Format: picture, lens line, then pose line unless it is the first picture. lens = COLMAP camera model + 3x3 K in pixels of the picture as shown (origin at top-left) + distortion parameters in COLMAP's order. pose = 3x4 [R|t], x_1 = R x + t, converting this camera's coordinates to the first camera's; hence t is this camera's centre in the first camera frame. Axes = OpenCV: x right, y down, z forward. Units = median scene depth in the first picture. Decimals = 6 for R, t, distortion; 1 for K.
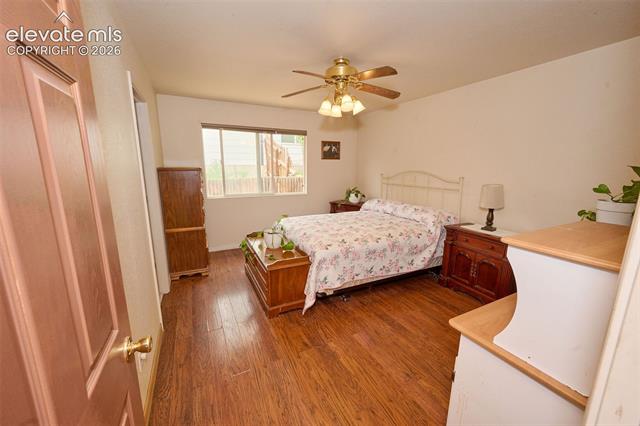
lens RADIAL K [[252.6, 0, 319.3], [0, 252.6, 212.3], [0, 0, 1]] dist [0.000717, -0.000333]
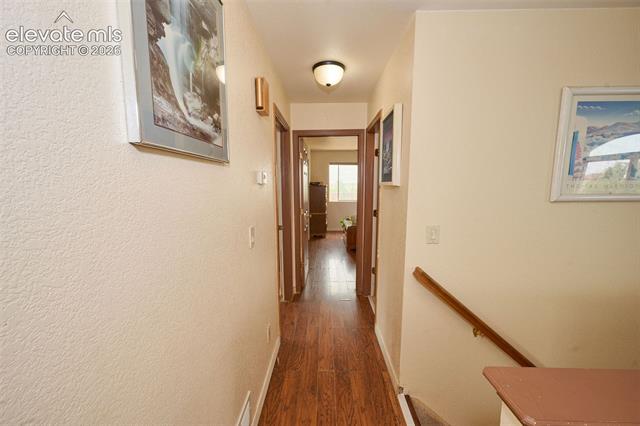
lens RADIAL K [[234.2, 0, 323.3], [0, 234.2, 214.8], [0, 0, 1]] dist [0.001973, -0.000006]
pose [[0.880175, 0.048764, -0.472137, 0.348070], [-0.075507, 0.996427, -0.037848, 0.113580], [0.468604, 0.068962, 0.880712, -0.559697]]
